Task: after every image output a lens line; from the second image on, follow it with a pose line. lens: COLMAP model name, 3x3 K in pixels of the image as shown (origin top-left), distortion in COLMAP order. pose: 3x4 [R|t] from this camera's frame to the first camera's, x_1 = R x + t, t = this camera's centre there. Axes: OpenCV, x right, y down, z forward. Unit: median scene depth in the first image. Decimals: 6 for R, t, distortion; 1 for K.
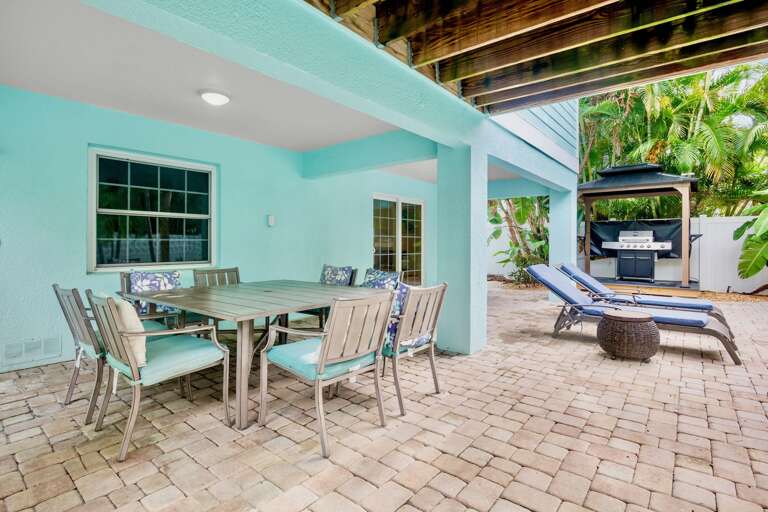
lens RADIAL K [[376.2, 0, 388.8], [0, 376.2, 245.4], [0, 0, 1]] dist [0.001744, 0.000169]
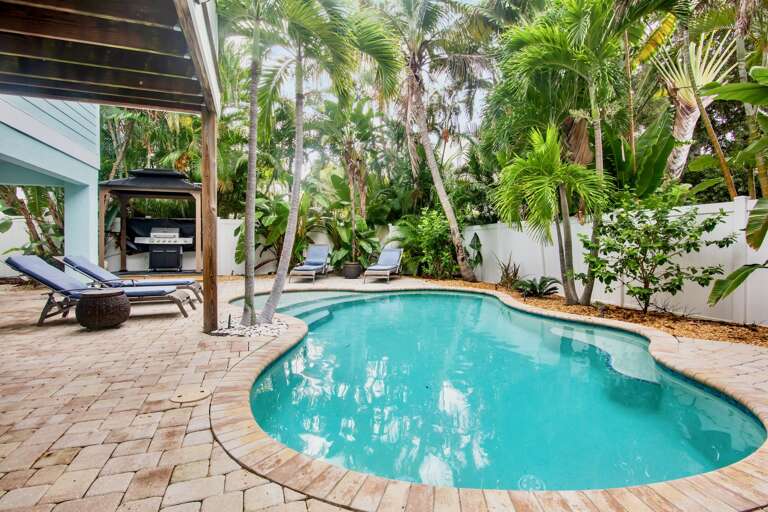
lens RADIAL K [[376.2, 0, 388.8], [0, 376.2, 245.4], [0, 0, 1]] dist [0.001744, 0.000169]
pose [[0.516249, -0.010329, 0.856376, 0.029205], [0.005501, 0.999947, 0.008745, 0.009413], [-0.856421, 0.000196, 0.516278, -0.195090]]
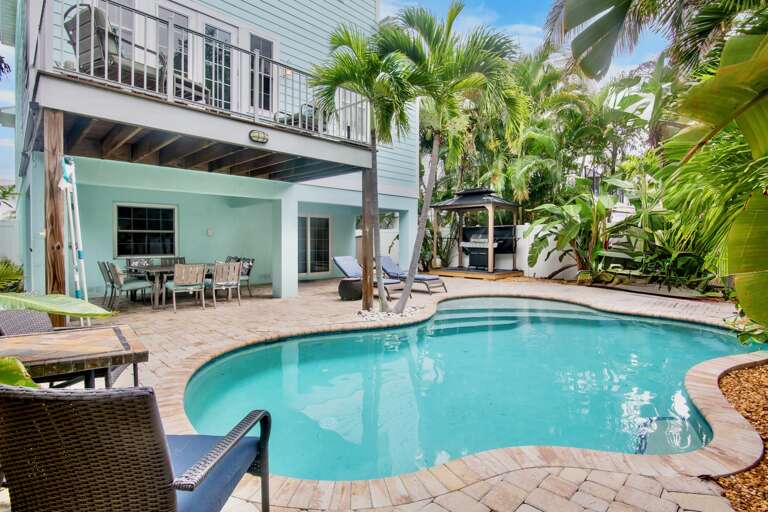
lens RADIAL K [[380.7, 0, 382.7], [0, 380.7, 252.6], [0, 0, 1]] dist [0.025706, 0.000146]
pose [[0.993236, 0.000836, -0.116114, 0.517008], [0.002184, 0.999663, 0.025884, -0.009360], [0.116097, -0.025963, 0.992899, -0.533664]]
